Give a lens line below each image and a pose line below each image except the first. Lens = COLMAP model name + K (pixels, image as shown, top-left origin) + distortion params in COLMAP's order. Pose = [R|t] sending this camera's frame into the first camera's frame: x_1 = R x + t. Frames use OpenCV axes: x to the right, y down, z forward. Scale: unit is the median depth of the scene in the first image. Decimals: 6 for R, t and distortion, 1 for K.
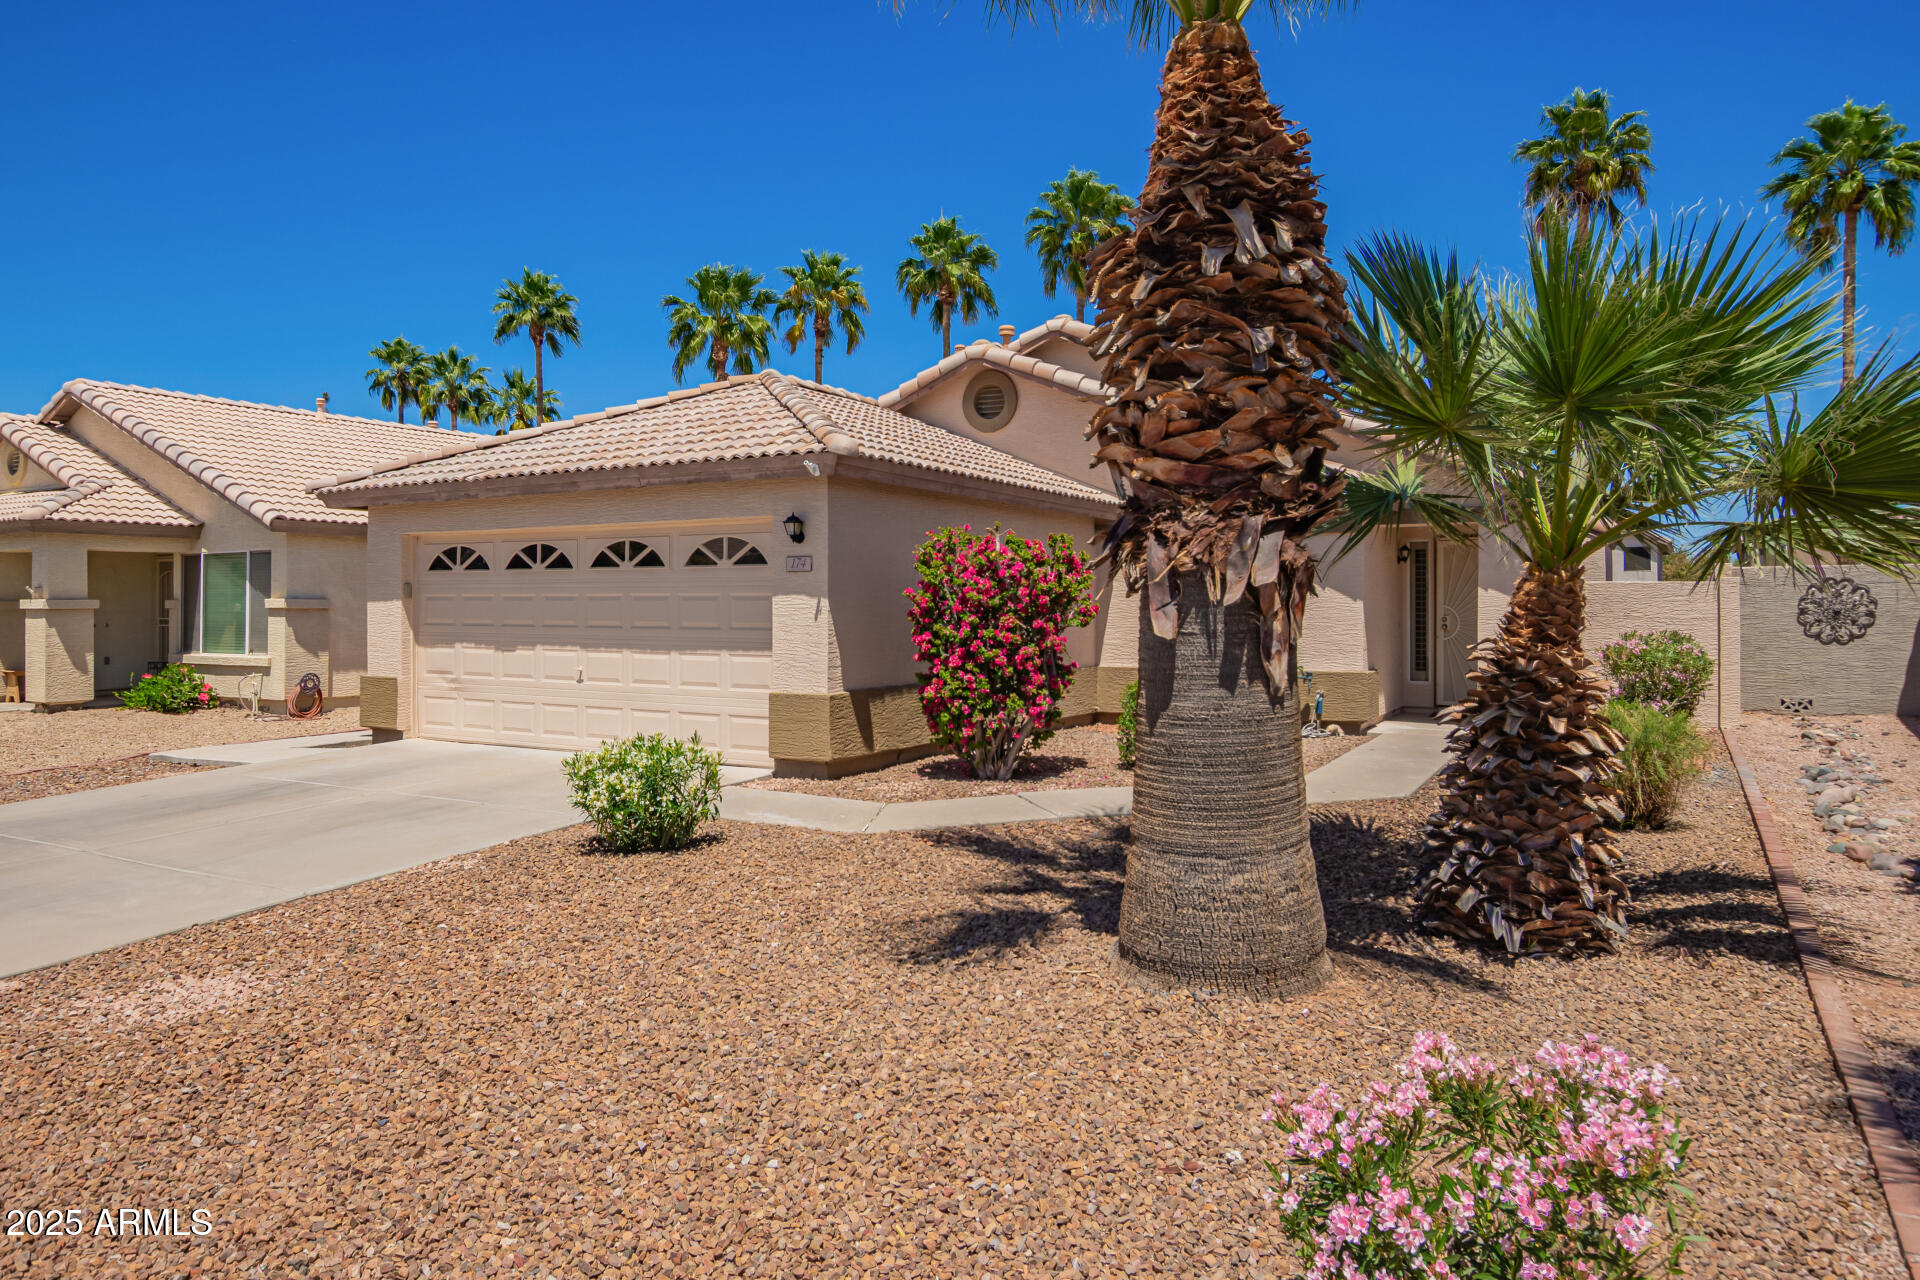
lens RADIAL K [[1106.6, 0, 1076.1], [0, 1106.6, 626.9], [0, 0, 1]] dist [-0.006488, -0.001210]
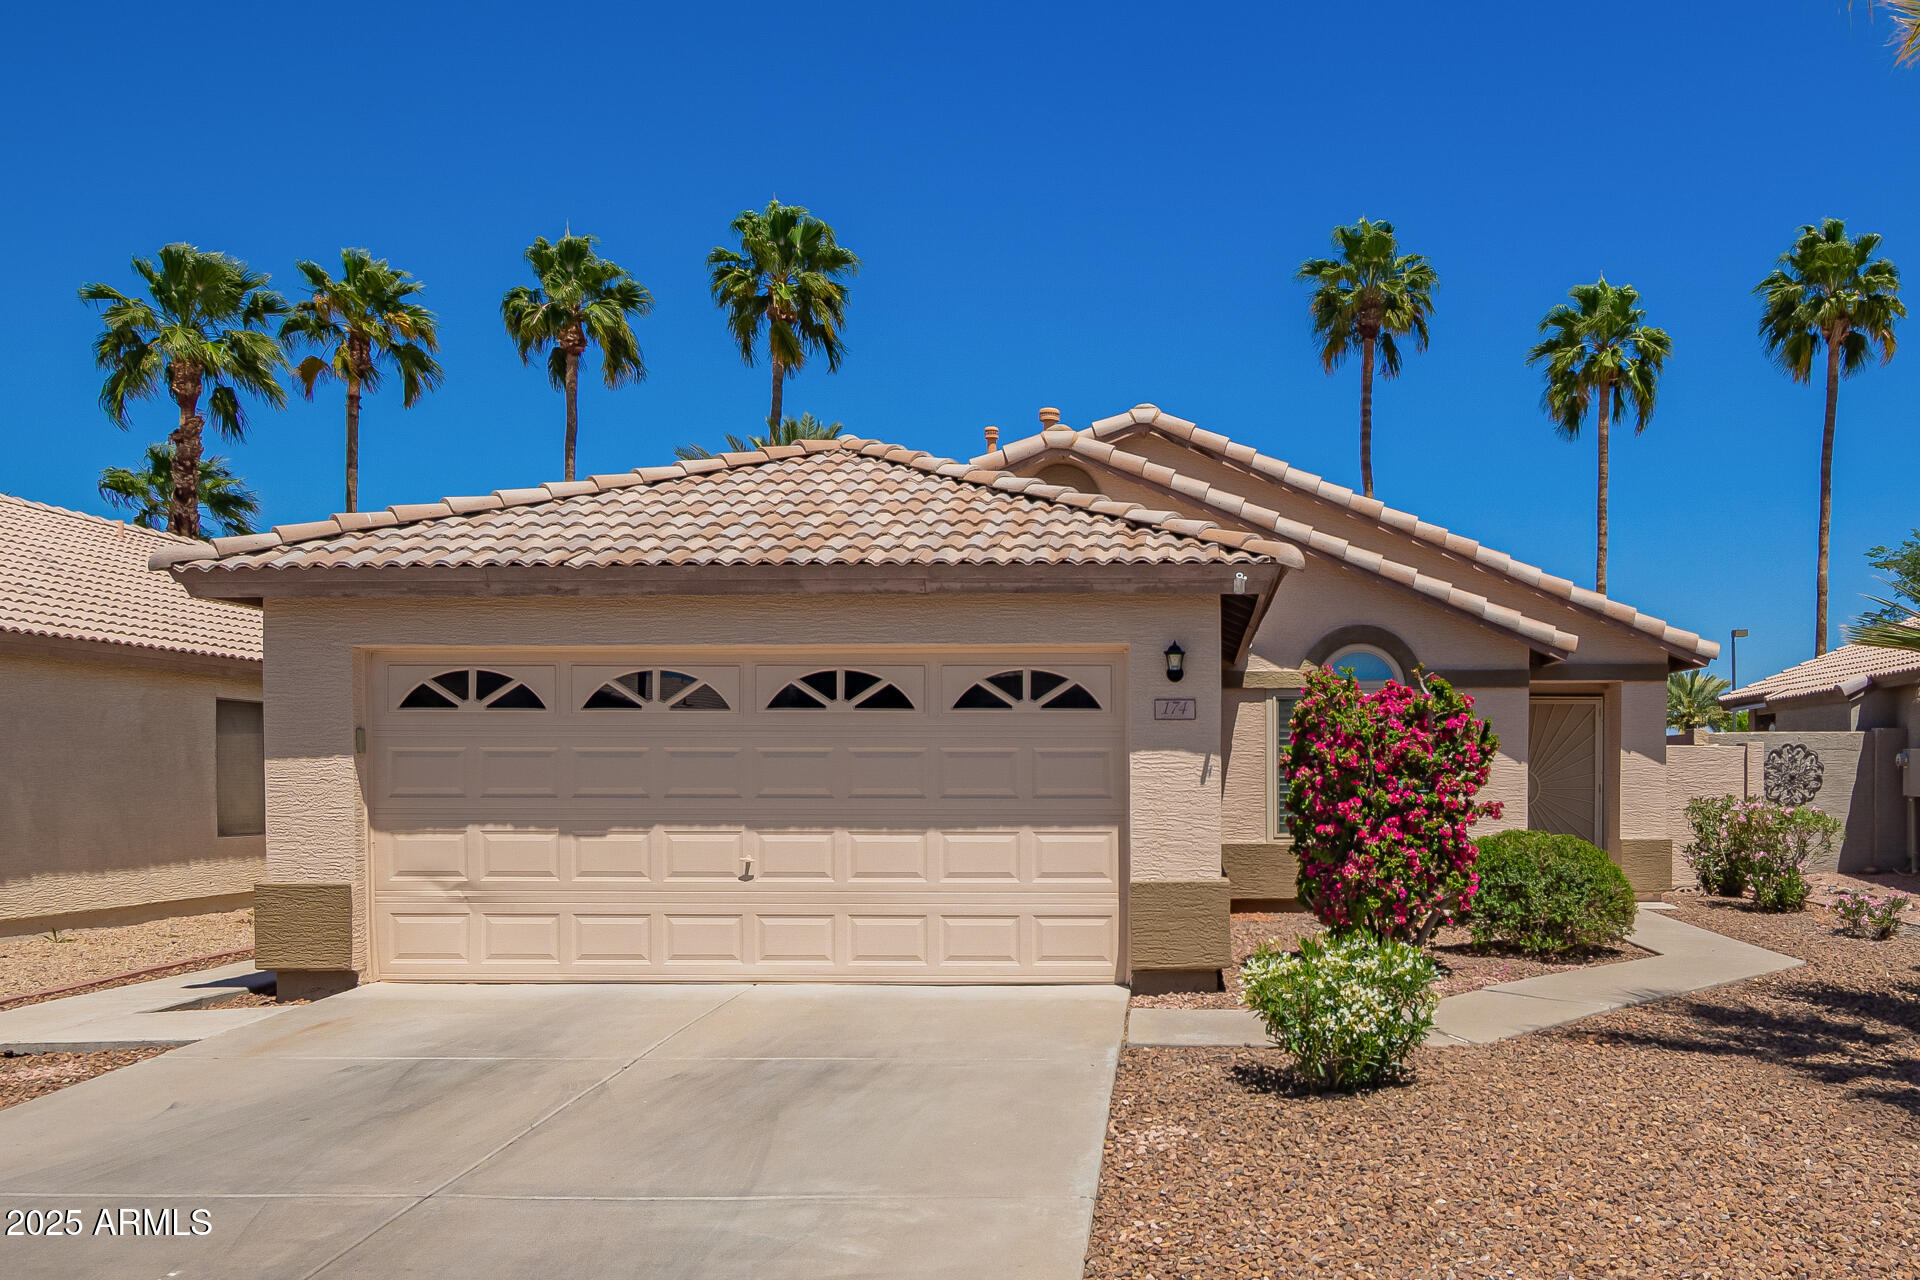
lens RADIAL K [[1337.9, 0, 1271.0], [0, 1337.9, 826.9], [0, 0, 1]] dist [-0.023256, -0.003269]
pose [[0.893023, -0.018001, 0.449652, -0.491232], [0.009269, 0.999723, 0.021612, 0.003403], [-0.449917, -0.015132, 0.892942, 0.127276]]
